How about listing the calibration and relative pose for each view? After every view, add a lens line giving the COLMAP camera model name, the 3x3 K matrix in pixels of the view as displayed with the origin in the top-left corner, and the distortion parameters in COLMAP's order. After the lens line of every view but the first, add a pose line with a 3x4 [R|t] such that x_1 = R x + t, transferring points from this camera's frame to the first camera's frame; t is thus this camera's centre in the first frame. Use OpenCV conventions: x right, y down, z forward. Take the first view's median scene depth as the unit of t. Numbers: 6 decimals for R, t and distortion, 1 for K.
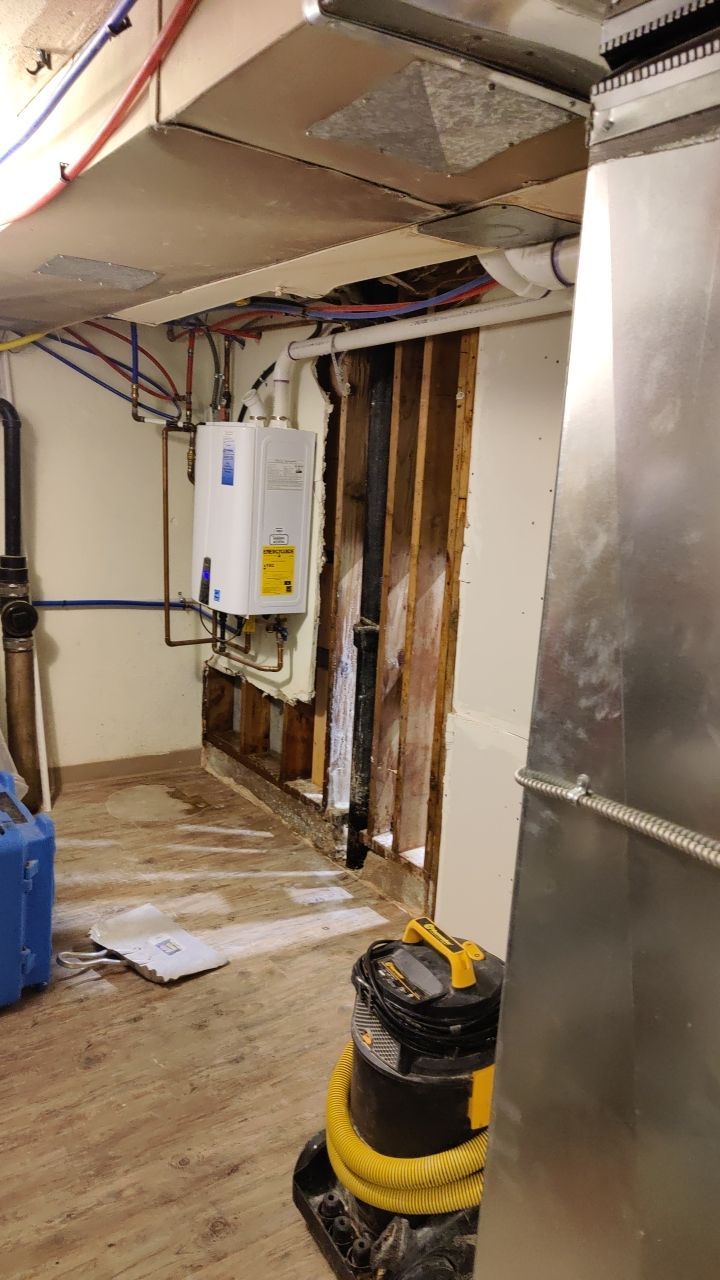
lens RADIAL K [[903.9, 0, 331.3], [0, 903.9, 642.7], [0, 0, 1]] dist [0.030477, -0.027421]
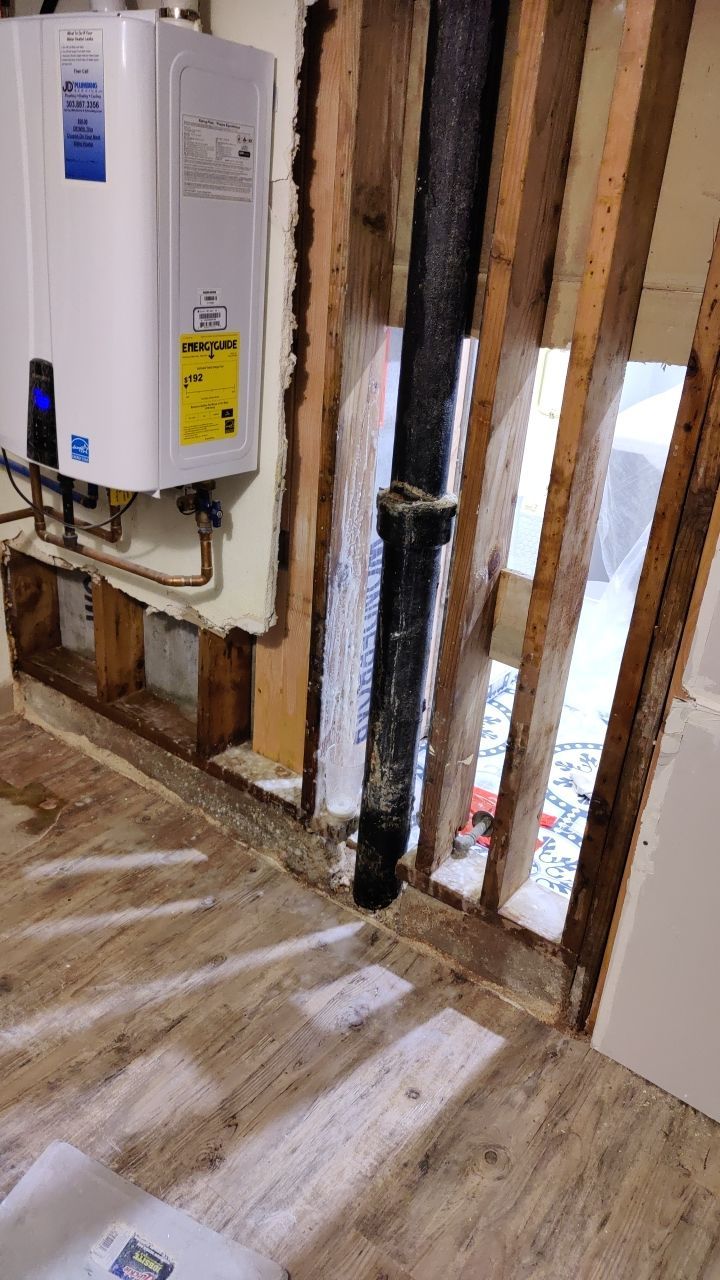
lens RADIAL K [[903.9, 0, 359.1], [0, 903.9, 645.1], [0, 0, 1]] dist [0.030477, -0.027421]
pose [[0.940017, -0.124989, 0.317406, -0.150243], [0.037570, 0.962731, 0.267839, -0.073738], [-0.339054, -0.239848, 0.909679, 0.509824]]
